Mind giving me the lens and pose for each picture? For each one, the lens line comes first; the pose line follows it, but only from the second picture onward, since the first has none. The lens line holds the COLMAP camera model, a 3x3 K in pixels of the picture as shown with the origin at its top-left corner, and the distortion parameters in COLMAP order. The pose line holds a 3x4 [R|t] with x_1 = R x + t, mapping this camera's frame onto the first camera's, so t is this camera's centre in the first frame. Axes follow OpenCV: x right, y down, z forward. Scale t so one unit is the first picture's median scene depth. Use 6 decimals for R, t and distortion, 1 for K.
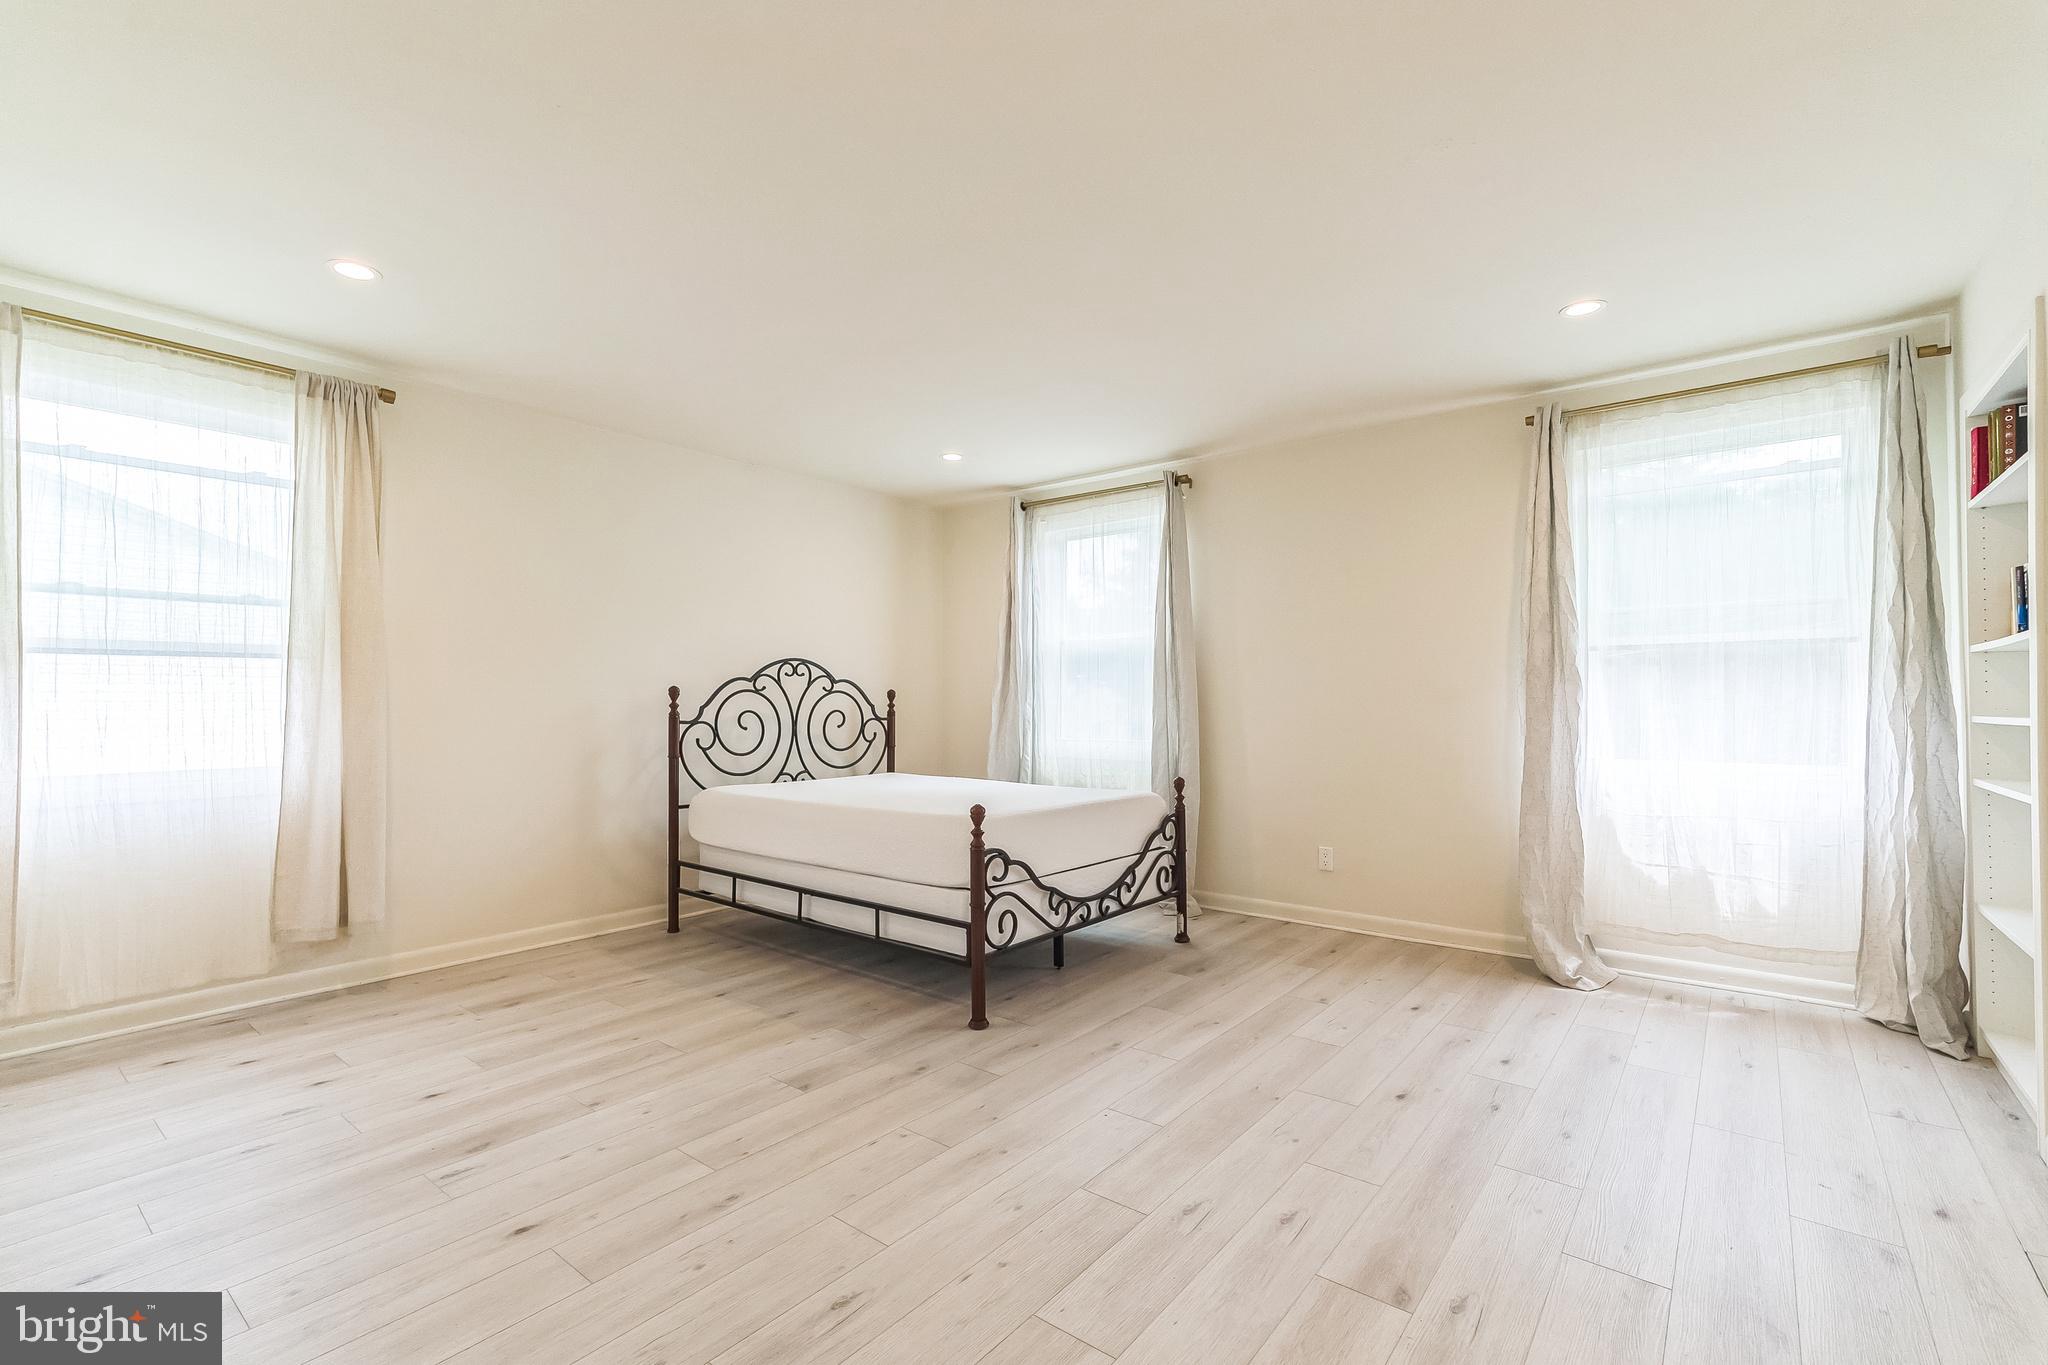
lens RADIAL K [[915.3, 0, 1032.2], [0, 915.3, 672.9], [0, 0, 1]] dist [0.009777, 0.000155]
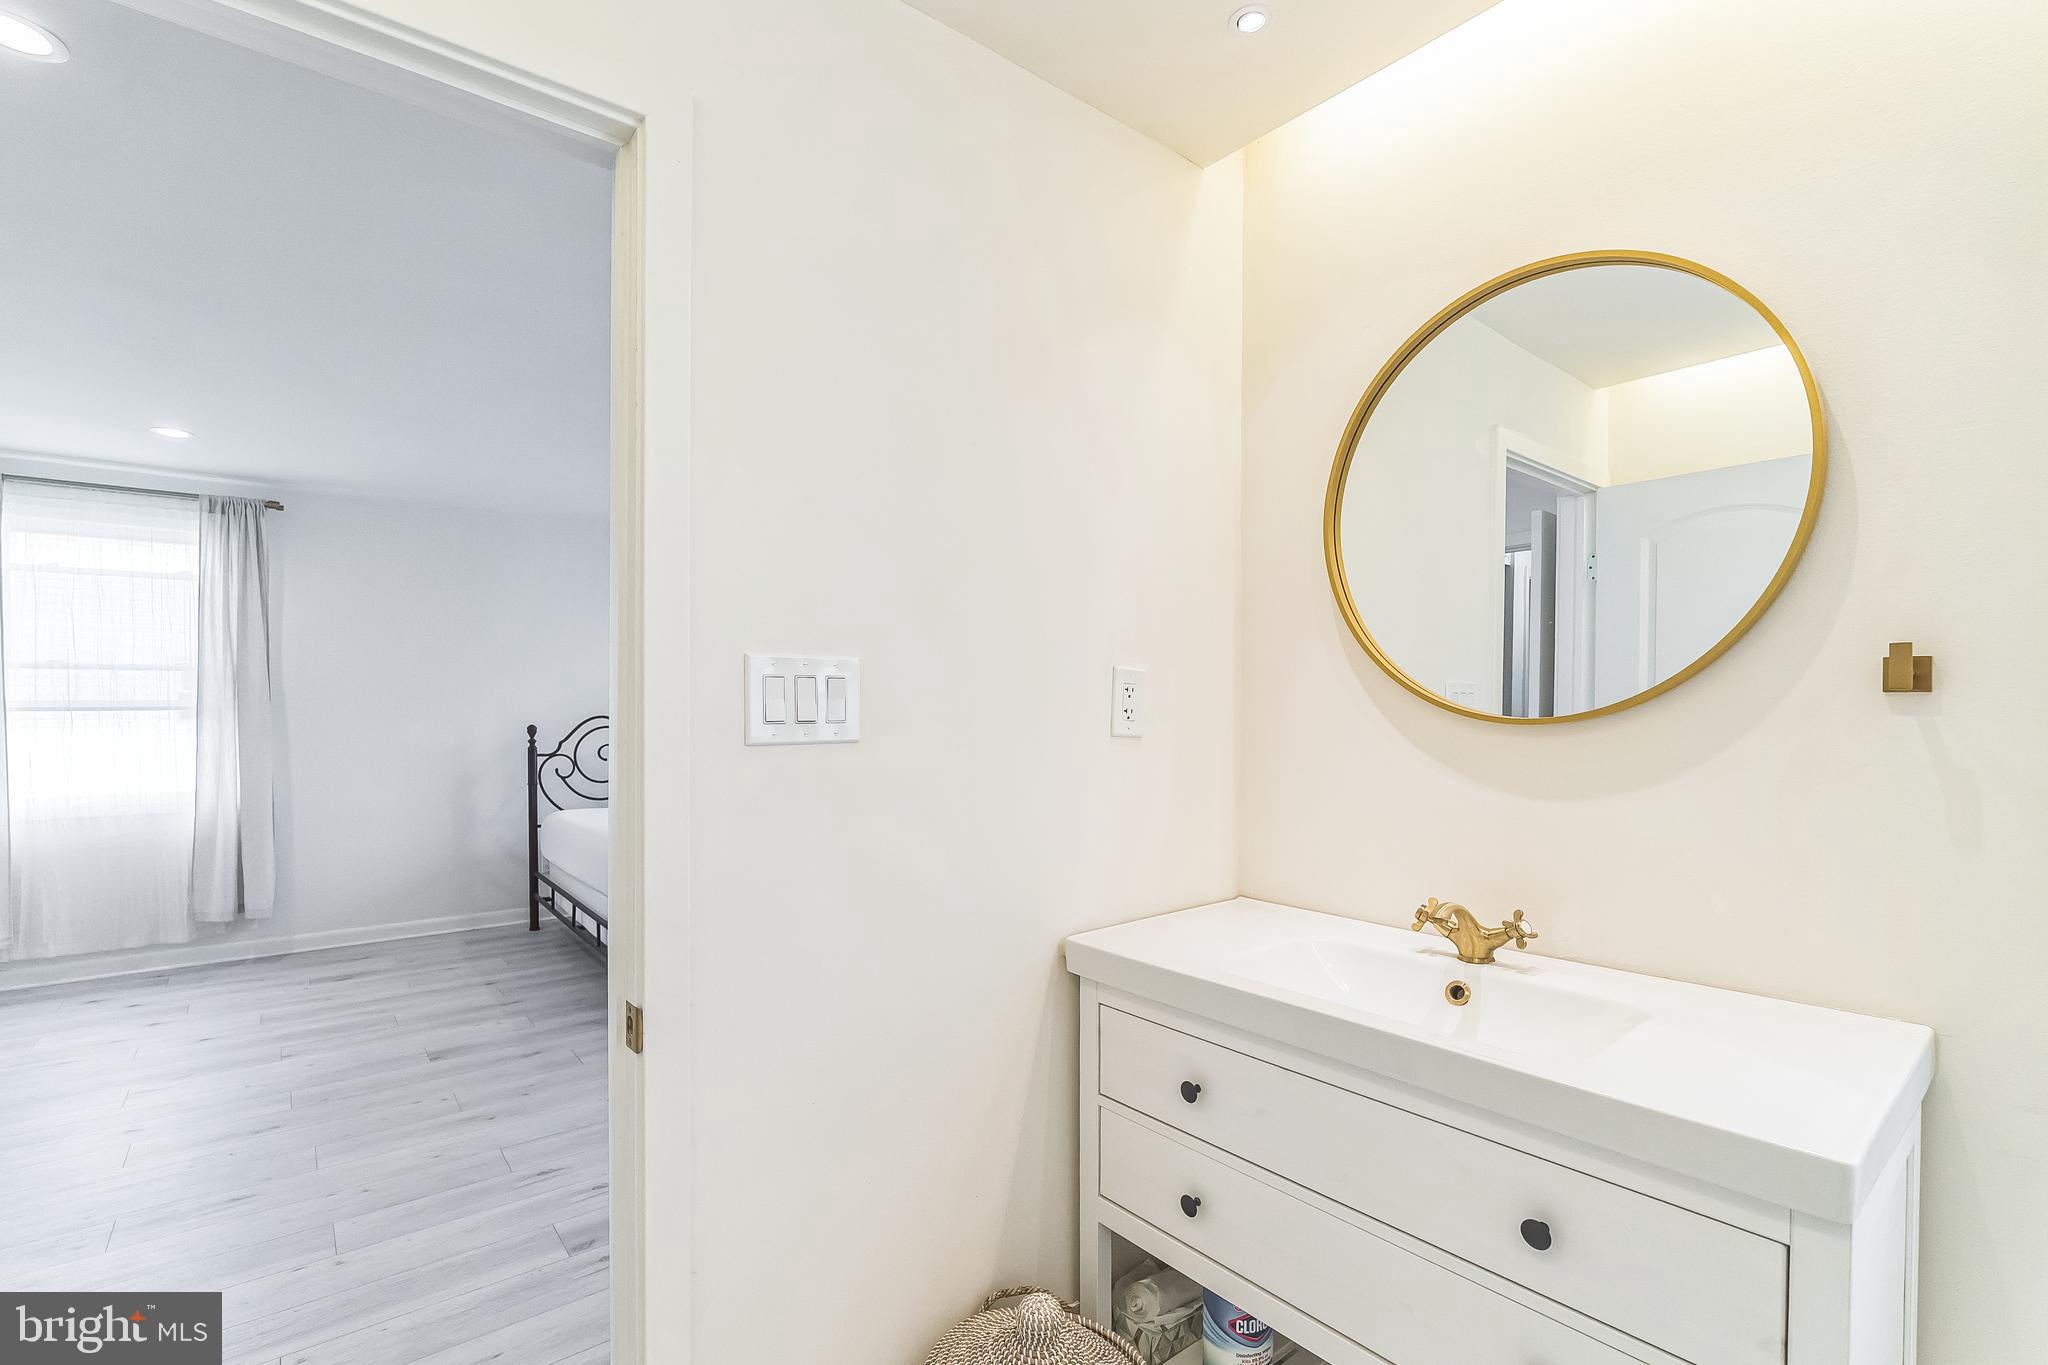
lens RADIAL K [[924.3, 0, 1015.8], [0, 924.3, 693.6], [0, 0, 1]] dist [-0.012852, 0.000291]
pose [[0.979622, 0.000447, -0.200850, 0.621831], [0.002549, 0.999889, 0.014658, -0.056183], [0.200835, -0.014871, 0.979512, -0.062323]]
